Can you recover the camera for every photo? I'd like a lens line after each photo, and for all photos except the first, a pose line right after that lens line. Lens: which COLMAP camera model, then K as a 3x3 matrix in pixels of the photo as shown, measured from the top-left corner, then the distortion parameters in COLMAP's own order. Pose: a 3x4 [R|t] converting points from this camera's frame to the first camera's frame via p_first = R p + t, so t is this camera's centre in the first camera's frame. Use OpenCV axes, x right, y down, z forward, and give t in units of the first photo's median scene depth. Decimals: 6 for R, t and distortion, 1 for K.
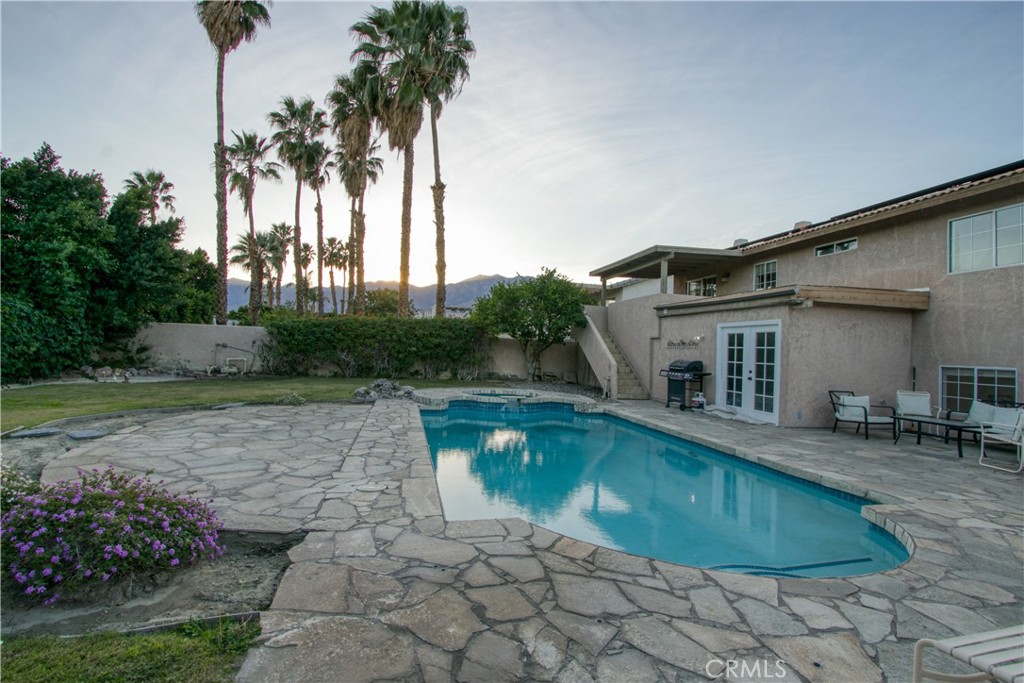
lens RADIAL K [[477.9, 0, 499.4], [0, 477.9, 333.9], [0, 0, 1]] dist [-0.022401, 0.004592]
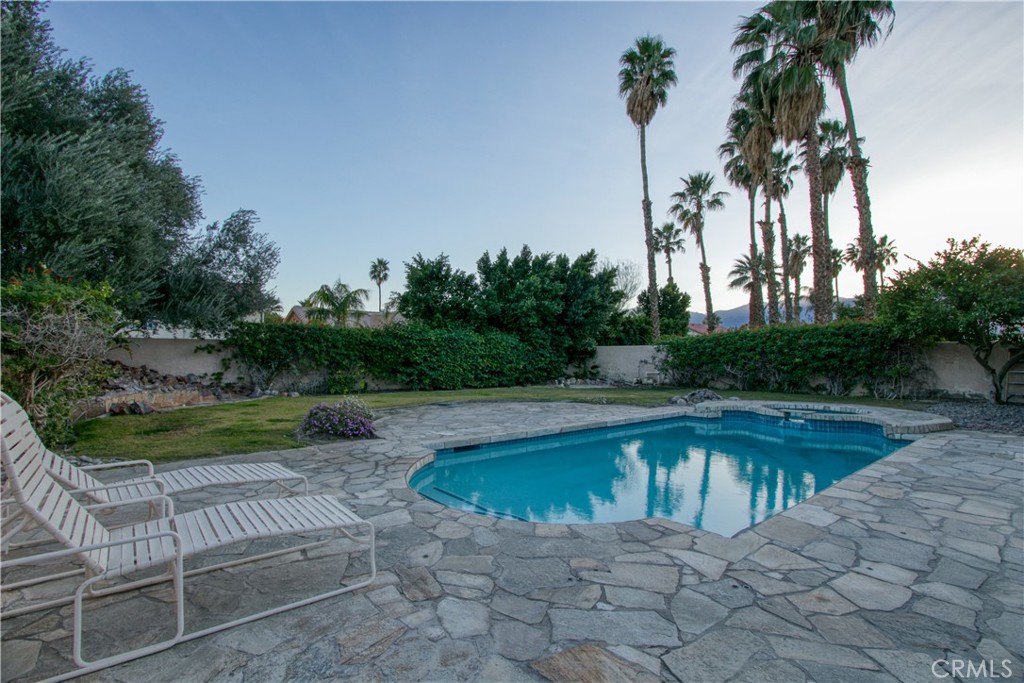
lens RADIAL K [[482.8, 0, 512.0], [0, 482.8, 341.5], [0, 0, 1]] dist [-0.000279, 0.000205]
pose [[0.481556, -0.061322, -0.874267, 0.364943], [0.040226, 0.998044, -0.047848, 0.017855], [0.875492, -0.012127, 0.483081, 0.083892]]
